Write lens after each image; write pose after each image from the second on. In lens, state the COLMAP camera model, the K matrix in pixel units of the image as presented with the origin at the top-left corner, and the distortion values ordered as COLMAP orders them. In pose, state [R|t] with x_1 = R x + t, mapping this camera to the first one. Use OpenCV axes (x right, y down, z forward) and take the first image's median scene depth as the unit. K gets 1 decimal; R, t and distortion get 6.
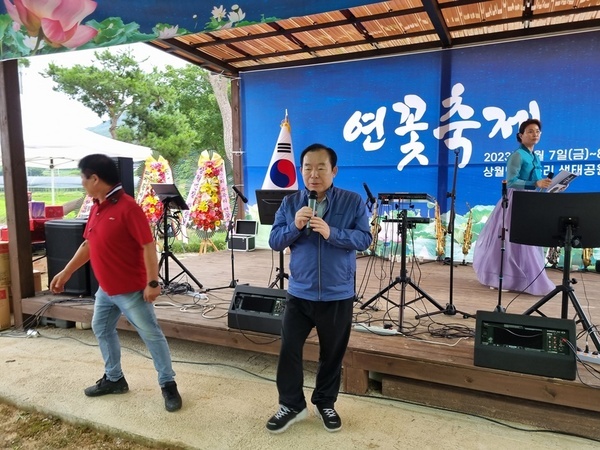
lens RADIAL K [[393.3, 0, 333.4], [0, 393.3, 223.2], [0, 0, 1]] dist [0.036265, -0.017049]
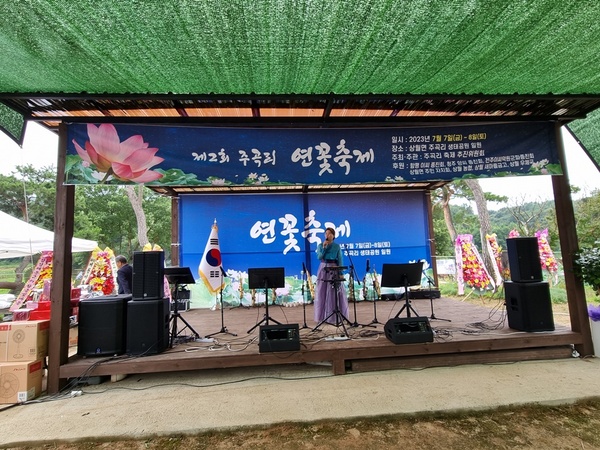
lens RADIAL K [[242.0, 0, 300.8], [0, 242.0, 238.0], [0, 0, 1]] dist [0.000361, -0.000049]
pose [[0.908290, 0.006428, 0.418291, -0.261790], [0.073889, 0.981697, -0.175532, -0.008358], [-0.411764, 0.190341, 0.891191, -0.032718]]
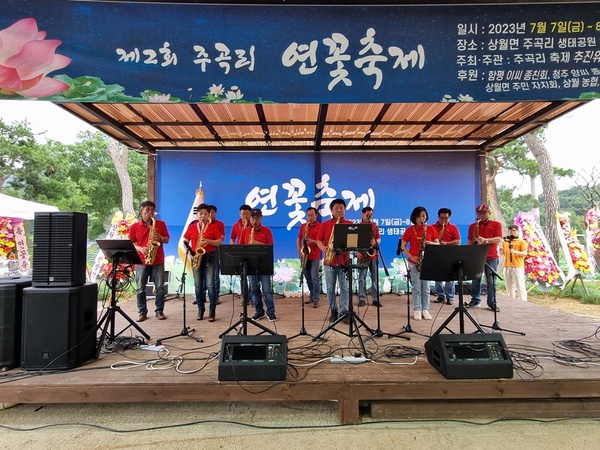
lens RADIAL K [[268.2, 0, 302.6], [0, 268.2, 232.5], [0, 0, 1]] dist [0.001284, -0.000222]
pose [[0.929702, 0.009152, 0.368199, -0.157418], [0.037260, 0.992226, -0.118745, -0.011361], [-0.366423, 0.124116, 0.922133, 0.117710]]
